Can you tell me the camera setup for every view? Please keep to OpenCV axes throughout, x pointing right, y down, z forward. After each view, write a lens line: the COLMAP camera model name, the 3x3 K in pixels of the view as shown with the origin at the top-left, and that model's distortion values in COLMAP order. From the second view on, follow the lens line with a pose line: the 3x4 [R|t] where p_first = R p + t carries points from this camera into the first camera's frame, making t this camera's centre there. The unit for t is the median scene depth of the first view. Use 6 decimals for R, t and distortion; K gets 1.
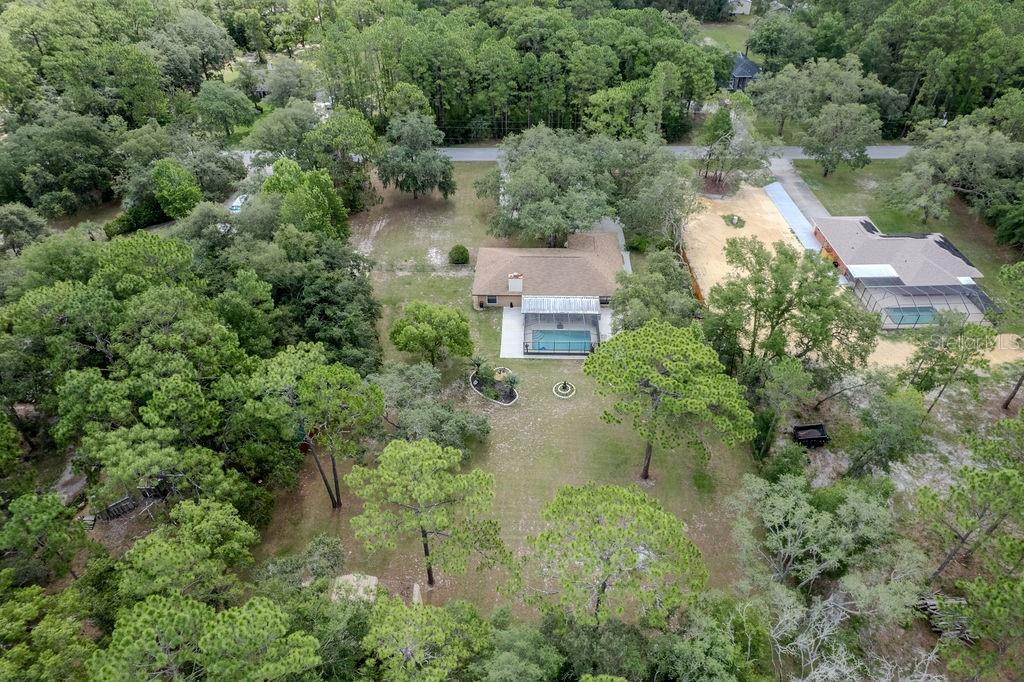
lens RADIAL K [[646.6, 0, 511.7], [0, 646.6, 337.0], [0, 0, 1]] dist [-0.006063, 0.000014]
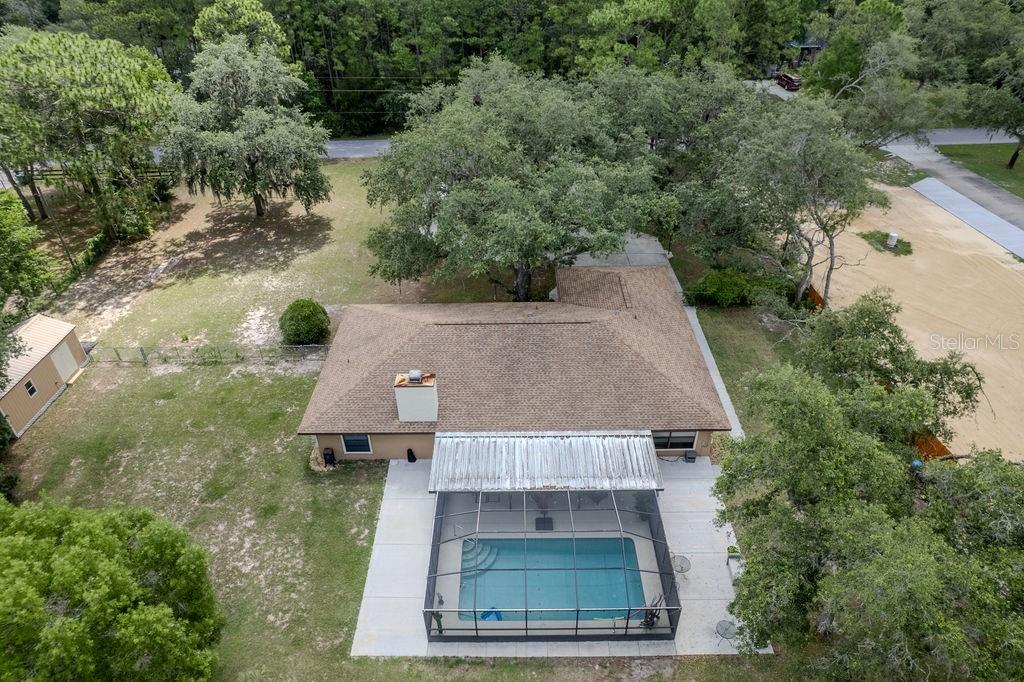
lens RADIAL K [[646.6, 0, 512.9], [0, 646.6, 340.9], [0, 0, 1]] dist [-0.006063, 0.000014]
pose [[0.999453, -0.021919, 0.024748, 0.048540], [0.024055, 0.995691, -0.089562, -0.078174], [-0.022678, 0.090109, 0.995674, 0.611019]]
